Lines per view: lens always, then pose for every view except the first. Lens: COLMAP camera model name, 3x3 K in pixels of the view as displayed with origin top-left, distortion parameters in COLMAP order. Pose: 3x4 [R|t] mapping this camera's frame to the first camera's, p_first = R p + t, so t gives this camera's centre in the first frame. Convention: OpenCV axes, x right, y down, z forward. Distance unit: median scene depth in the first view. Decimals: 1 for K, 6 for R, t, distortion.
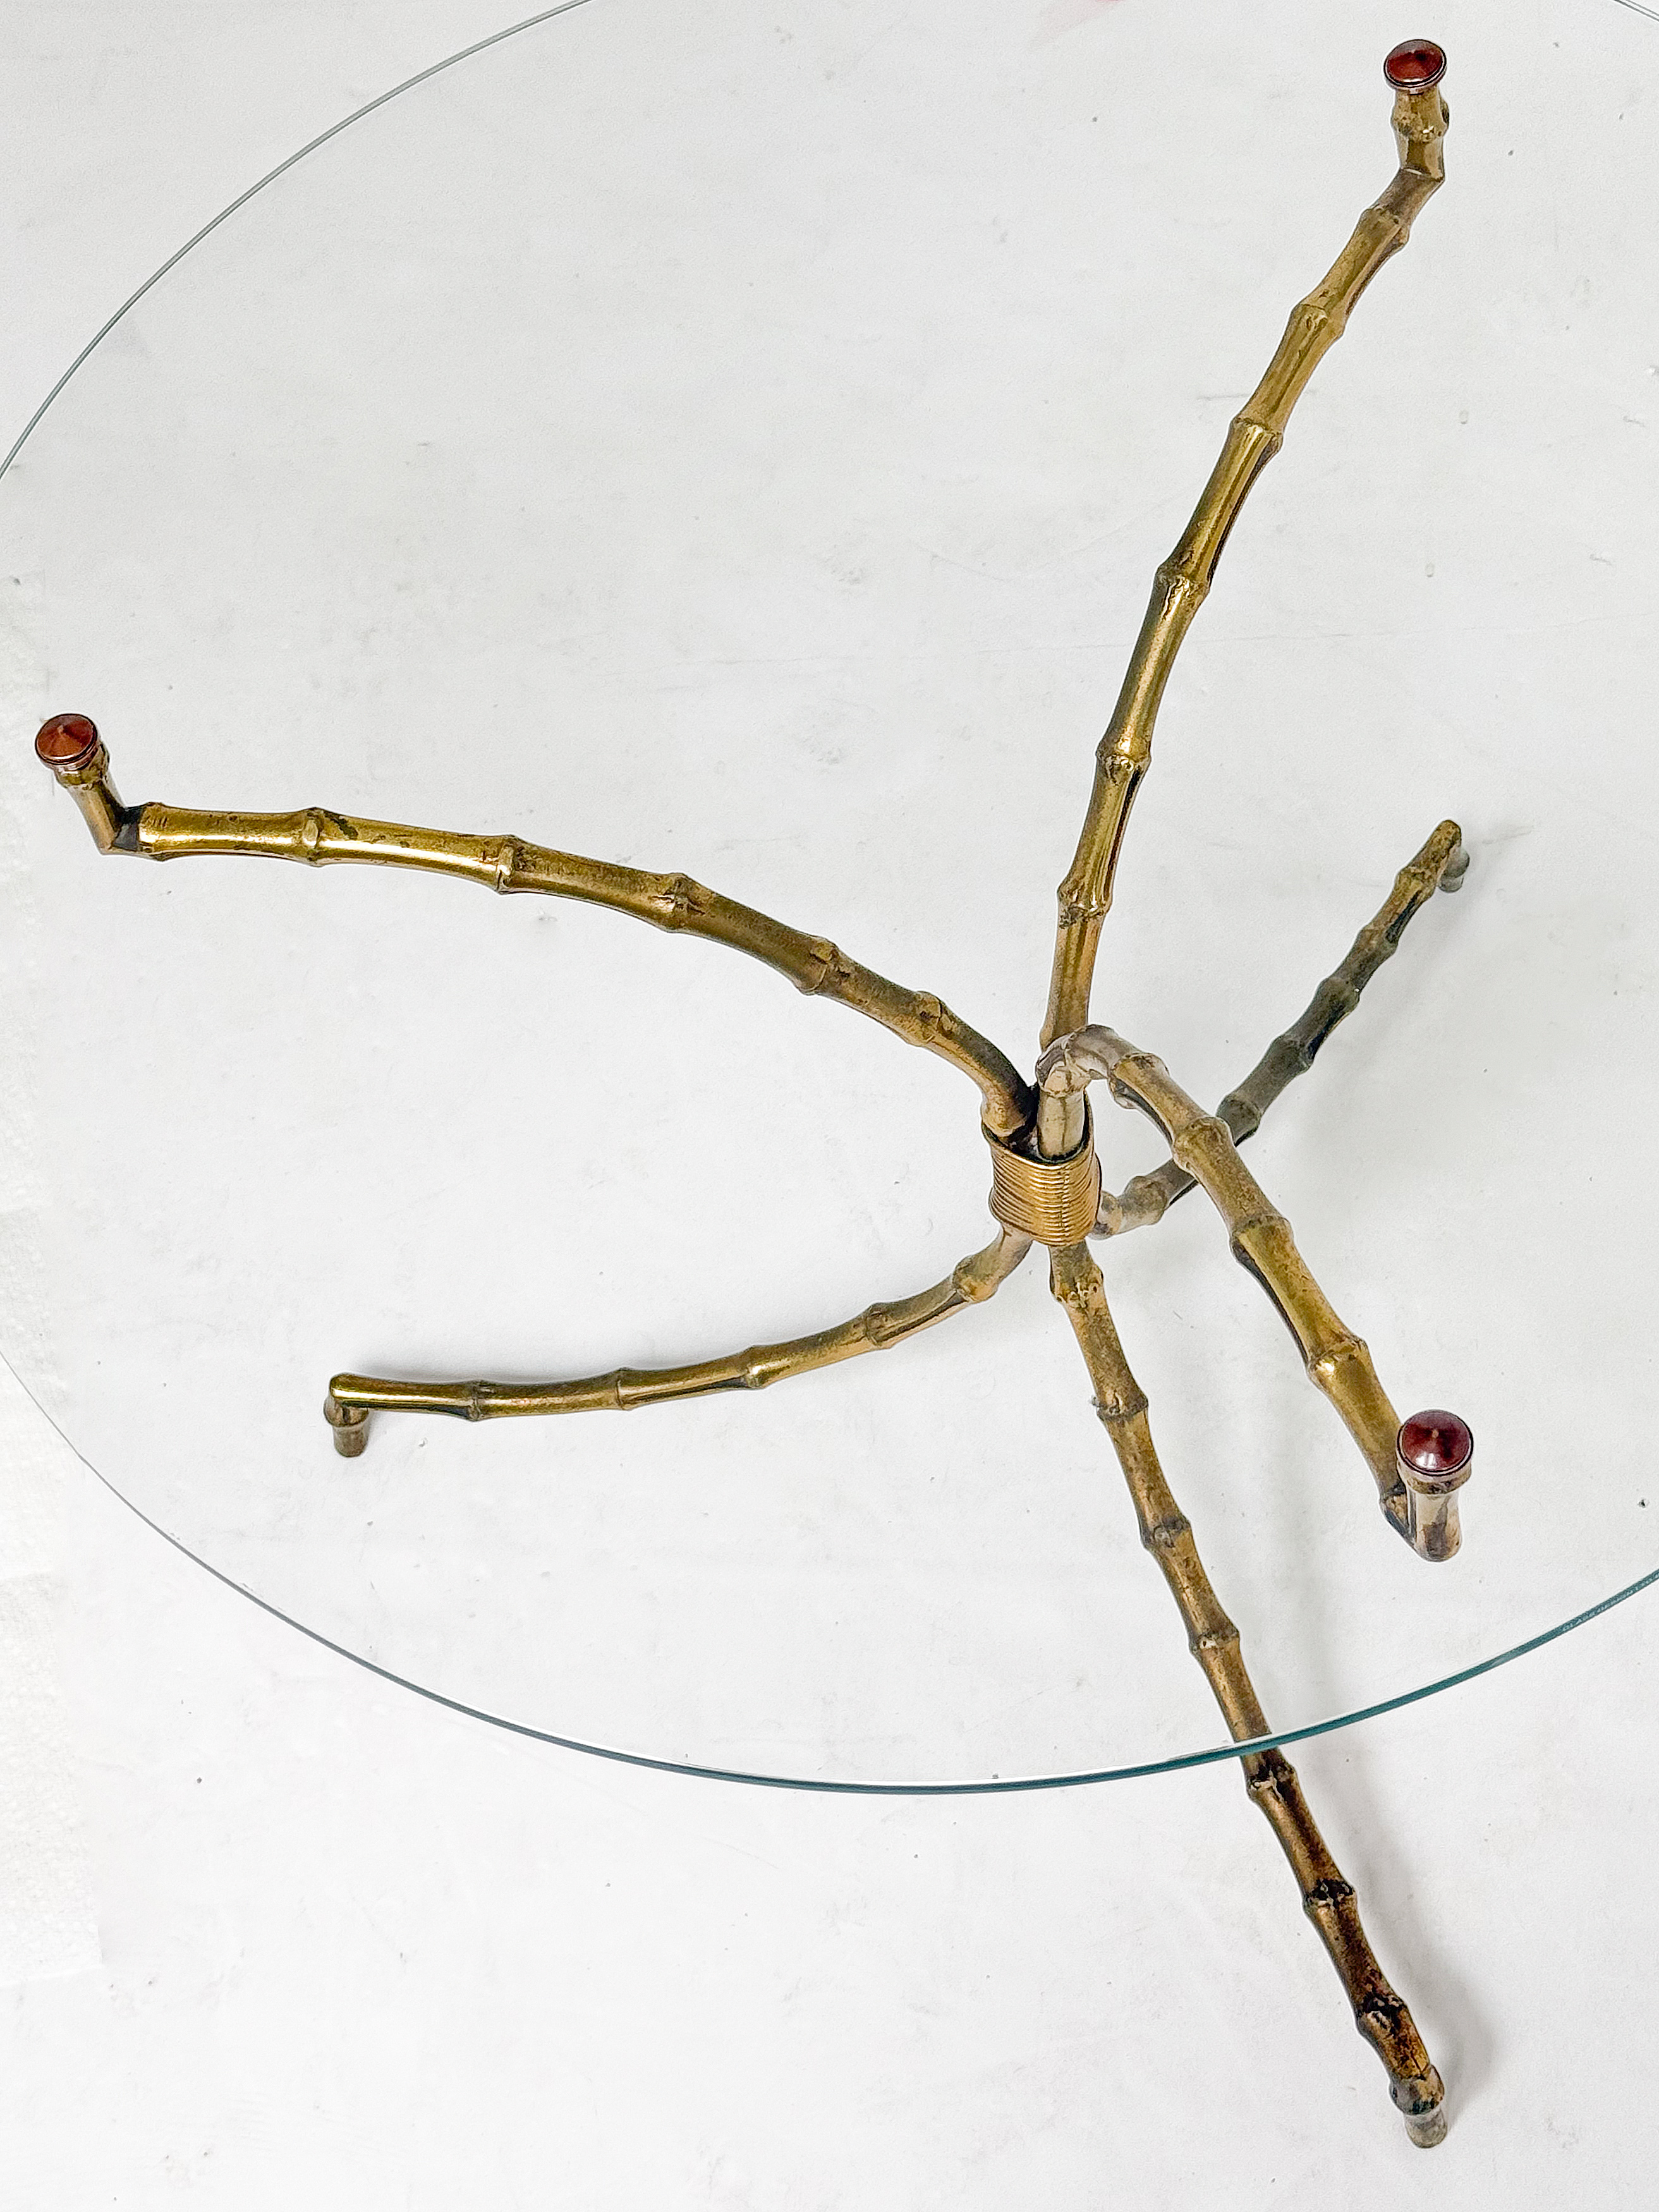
lens RADIAL K [[4165.6, 0, 855.1], [0, 4165.6, 1149.8], [0, 0, 1]] dist [0.138180, 0.000000]
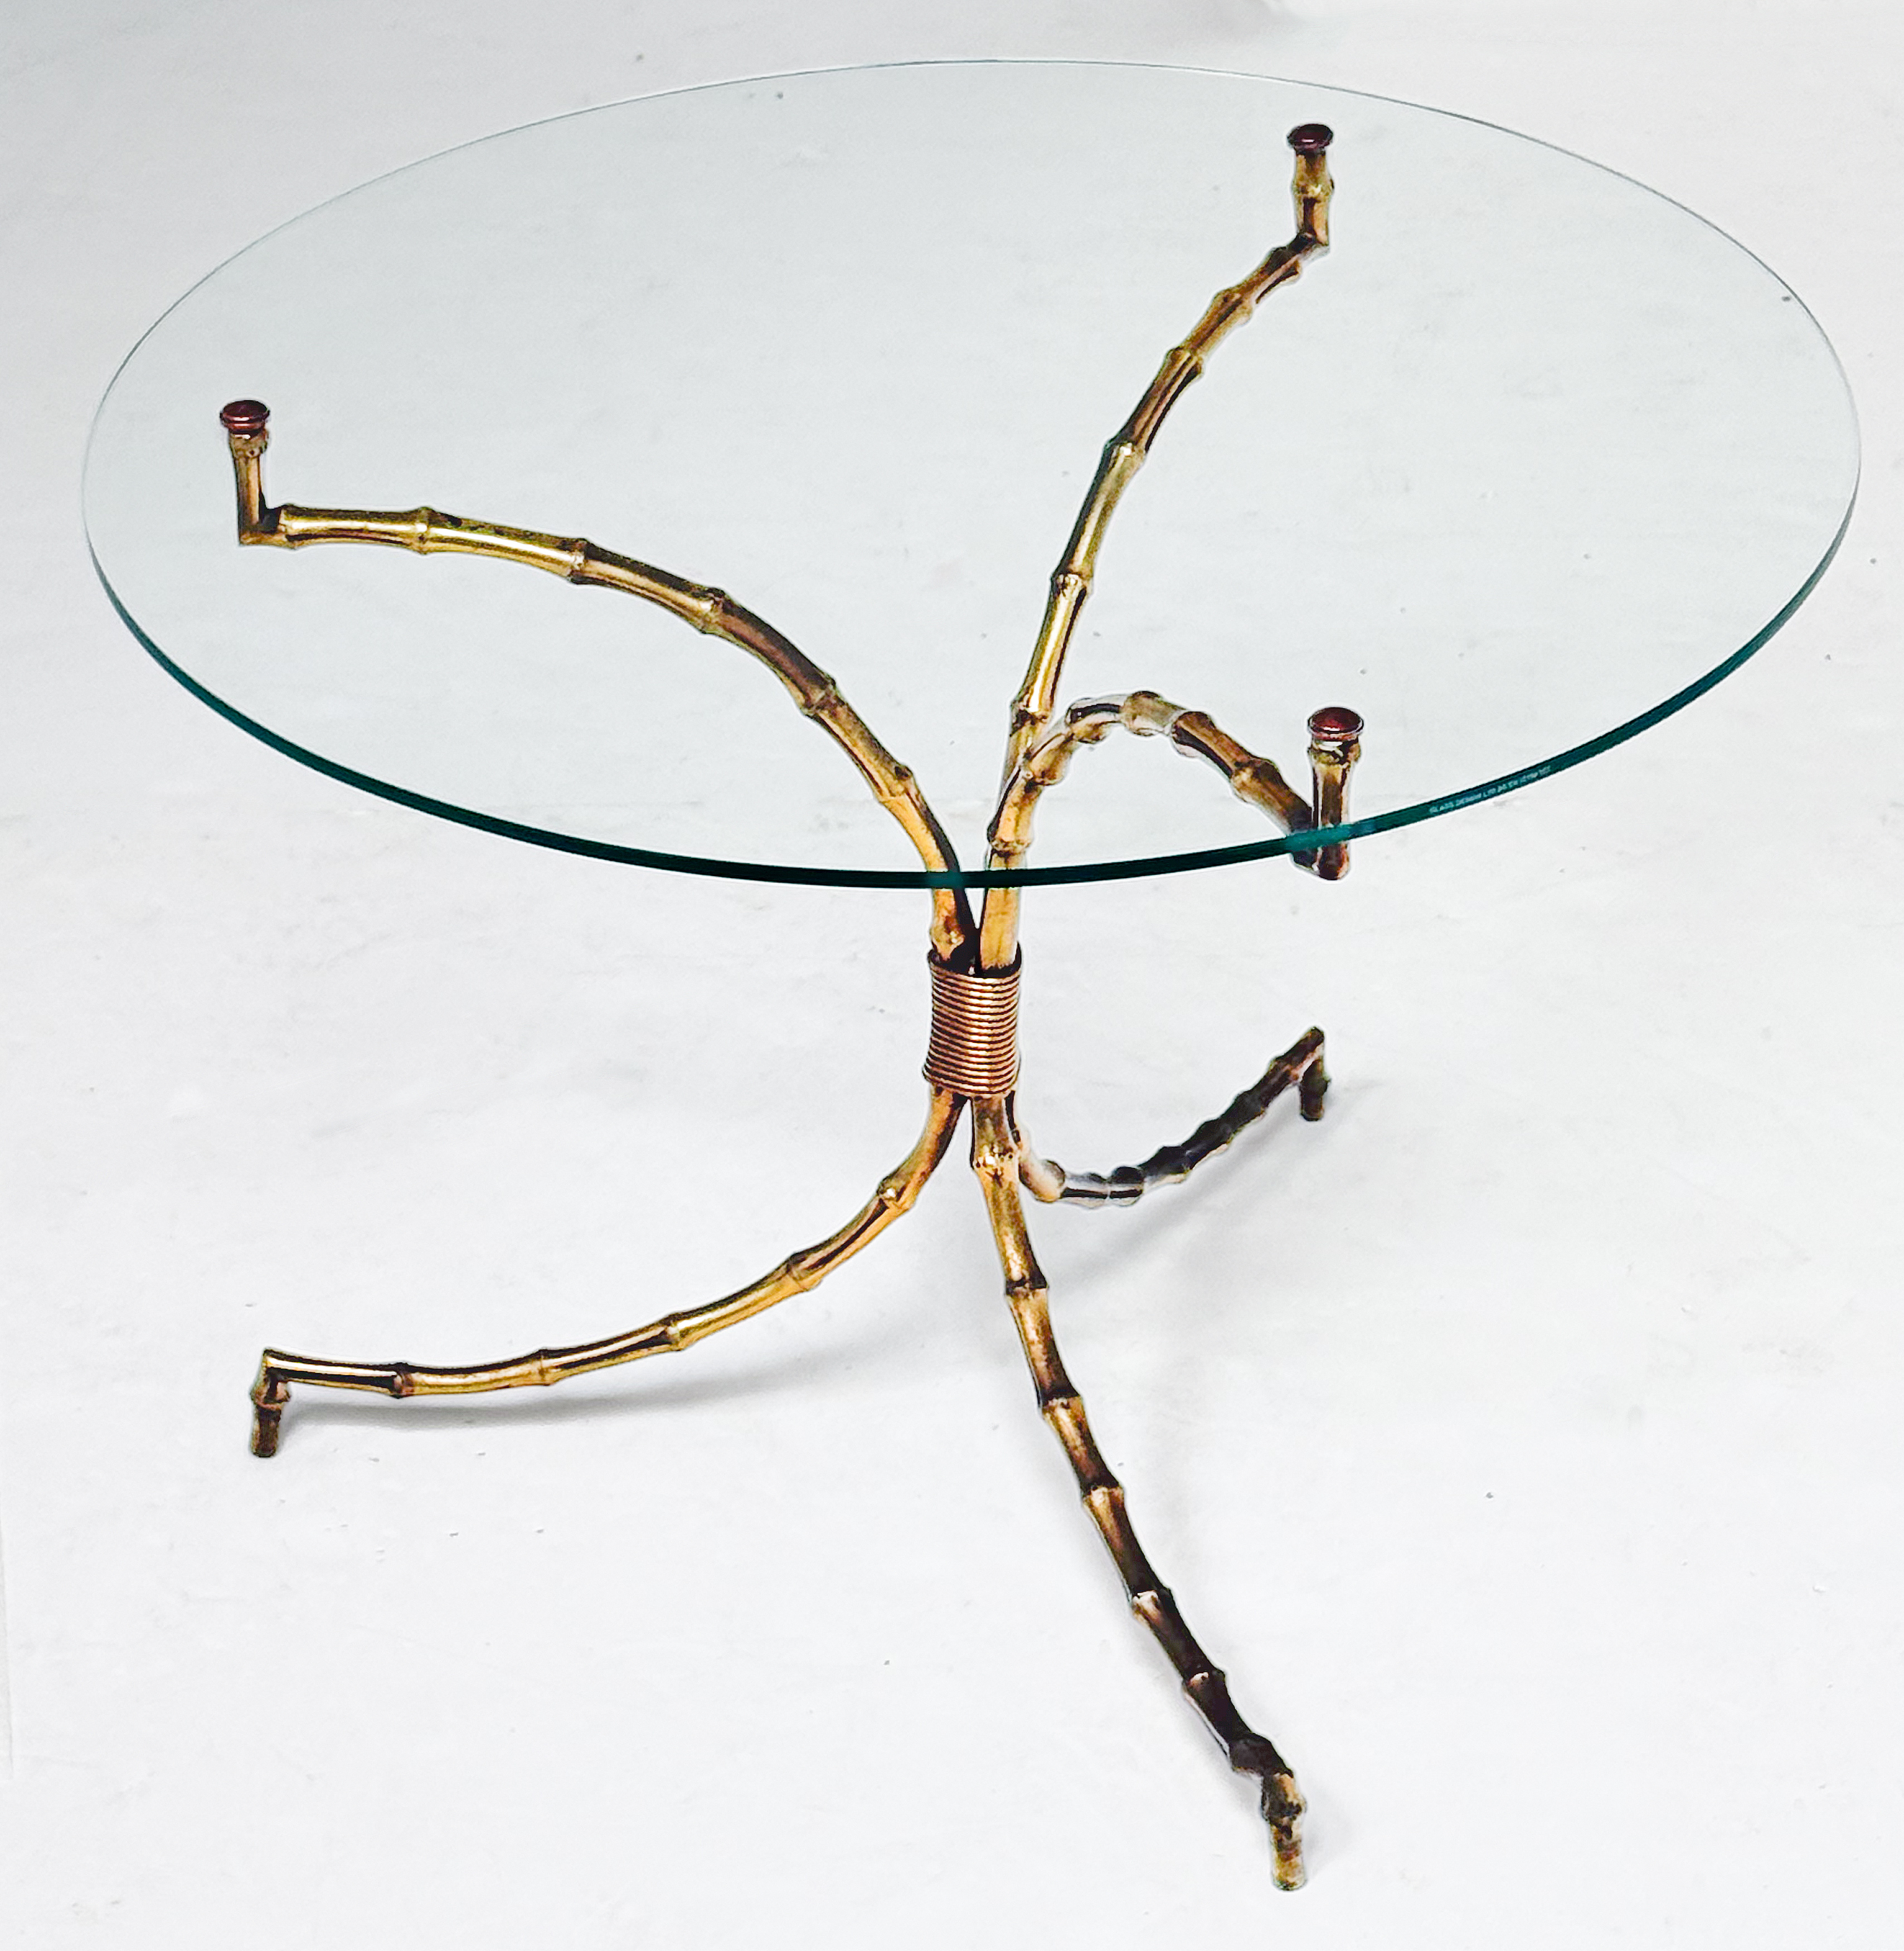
lens RADIAL K [[6273.4, 0, 943.3], [0, 6273.4, 959.6], [0, 0, 1]] dist [0.240043, 0.000000]
pose [[0.993247, 0.085995, 0.077874, -0.105755], [-0.039346, 0.881151, -0.471195, 0.860467], [-0.109139, 0.464950, 0.878584, -0.556813]]
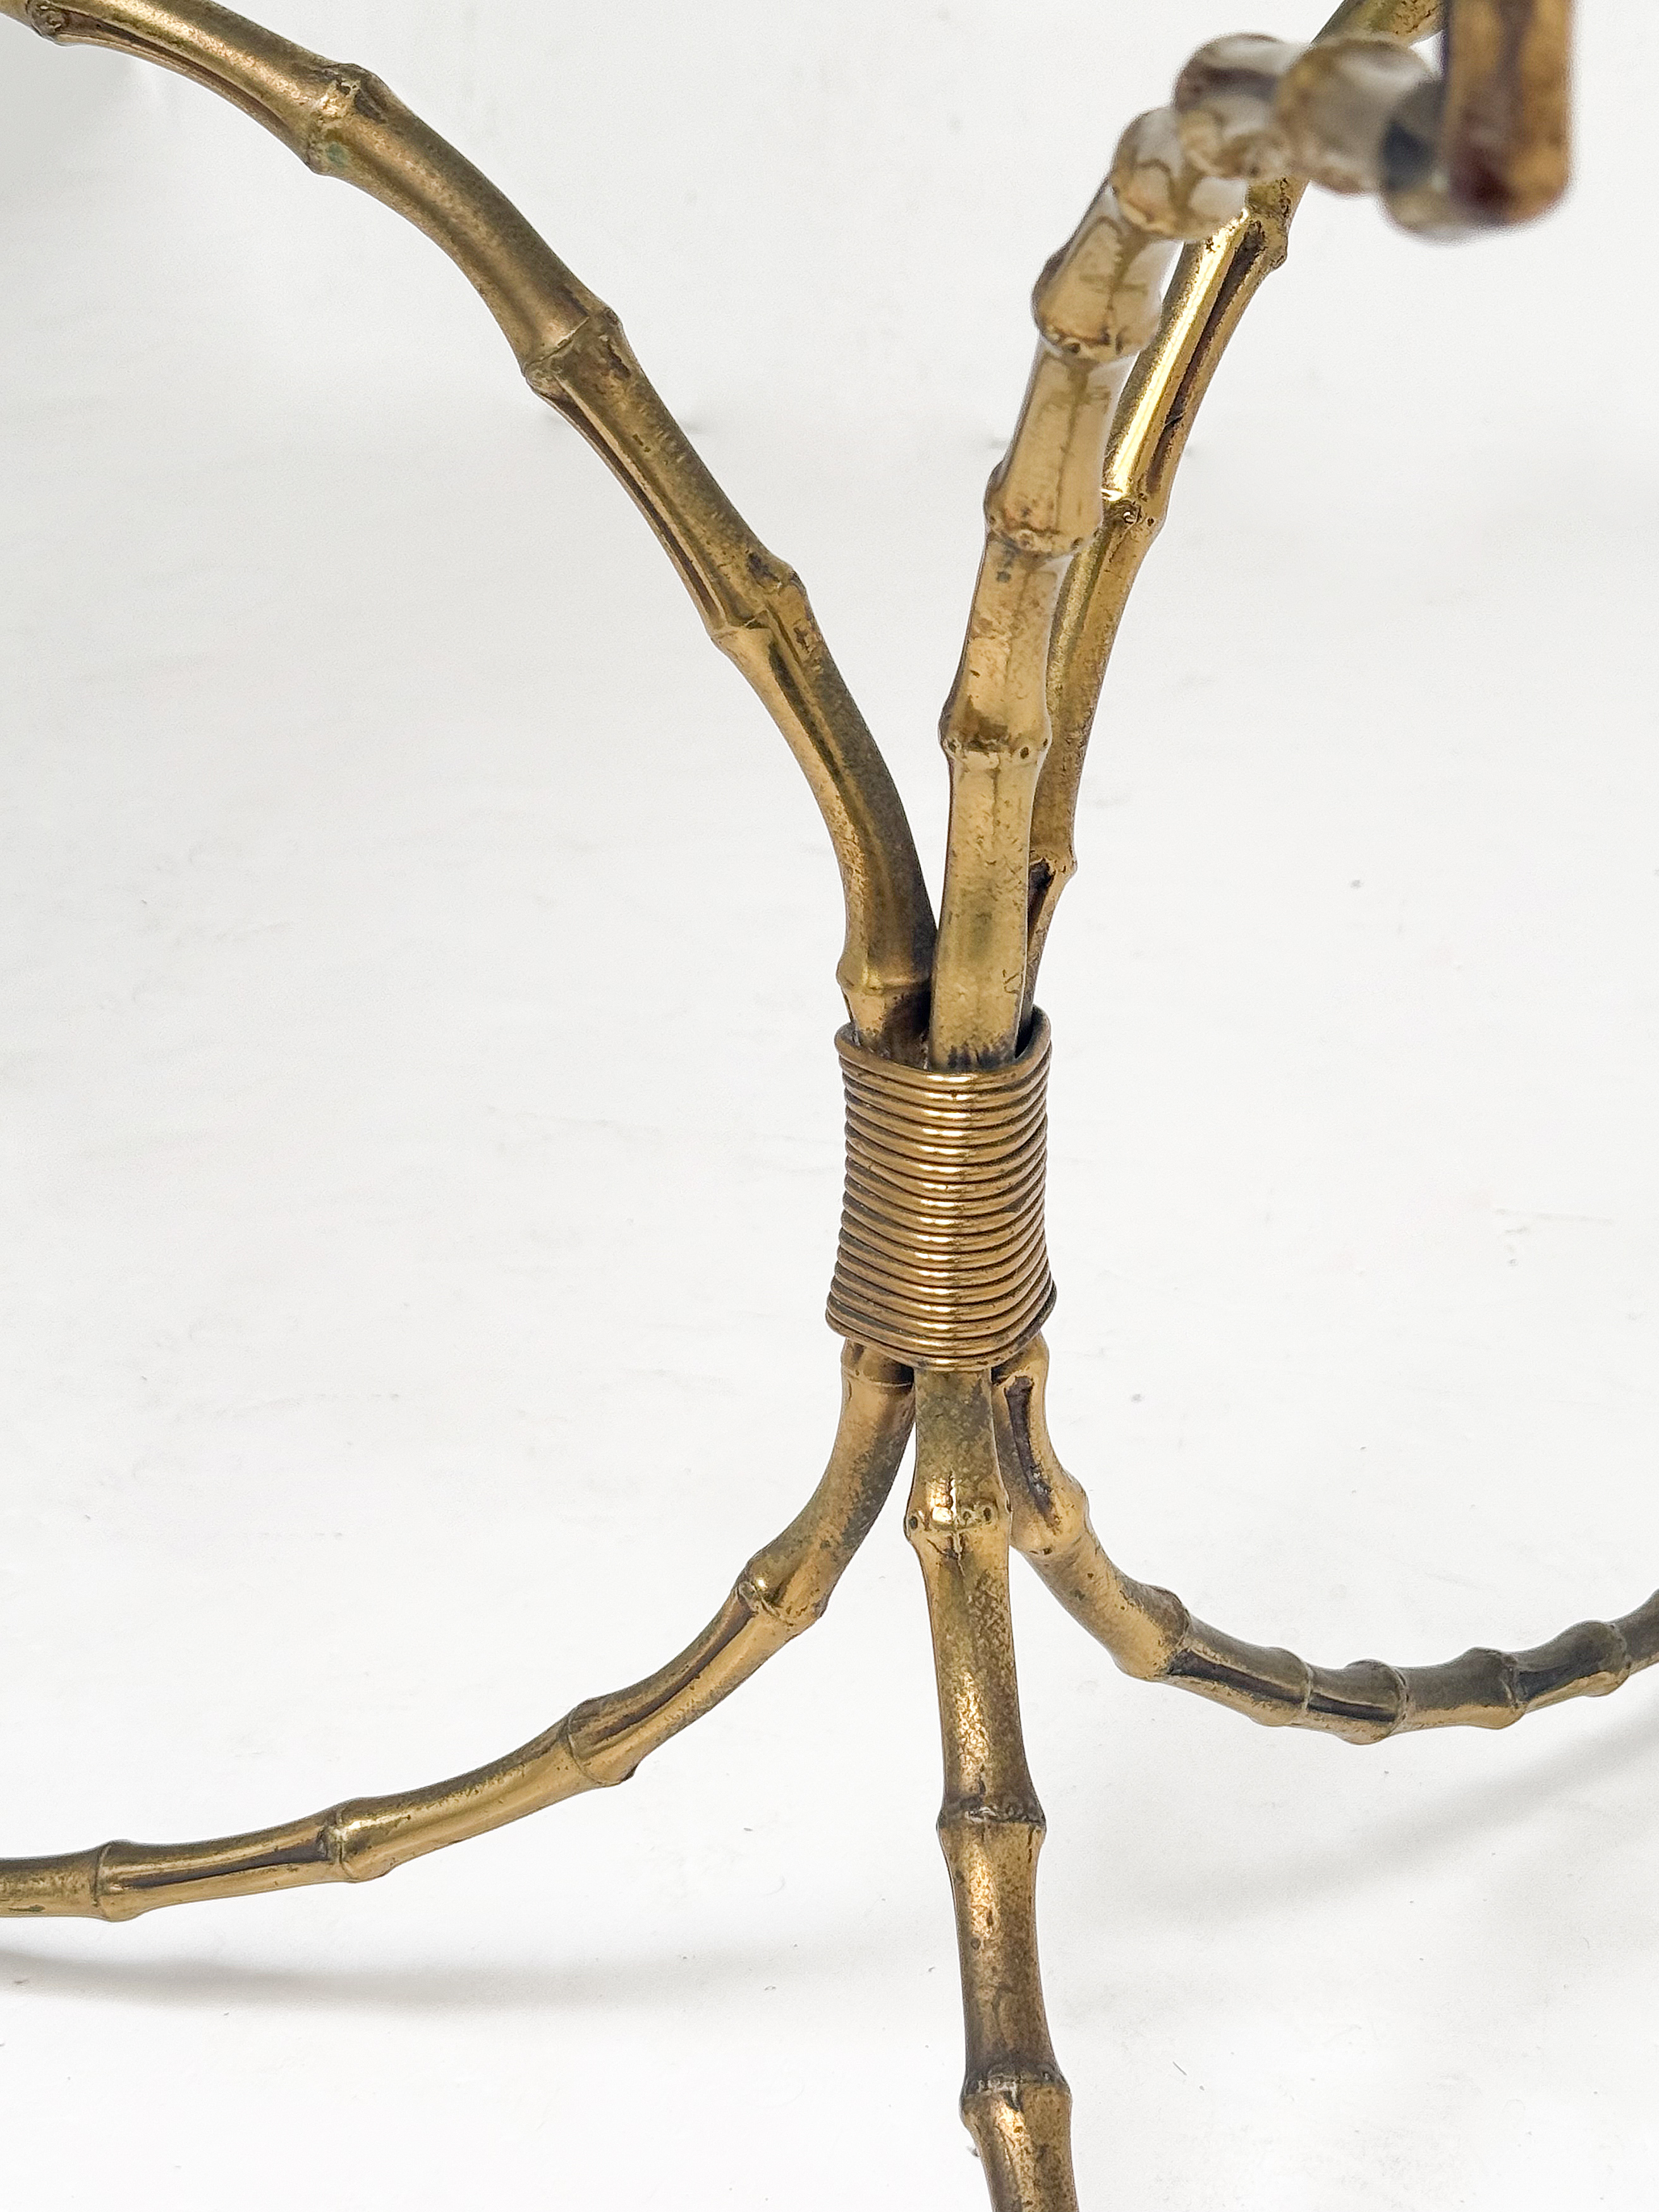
lens RADIAL K [[4165.6, 0, 862.3], [0, 4165.6, 1117.0], [0, 0, 1]] dist [0.138180, 0.000000]
pose [[0.961981, 0.192942, -0.193300, 0.143639], [-0.270688, 0.767695, -0.580838, 0.320331], [0.036327, 0.611080, 0.790735, 0.631223]]
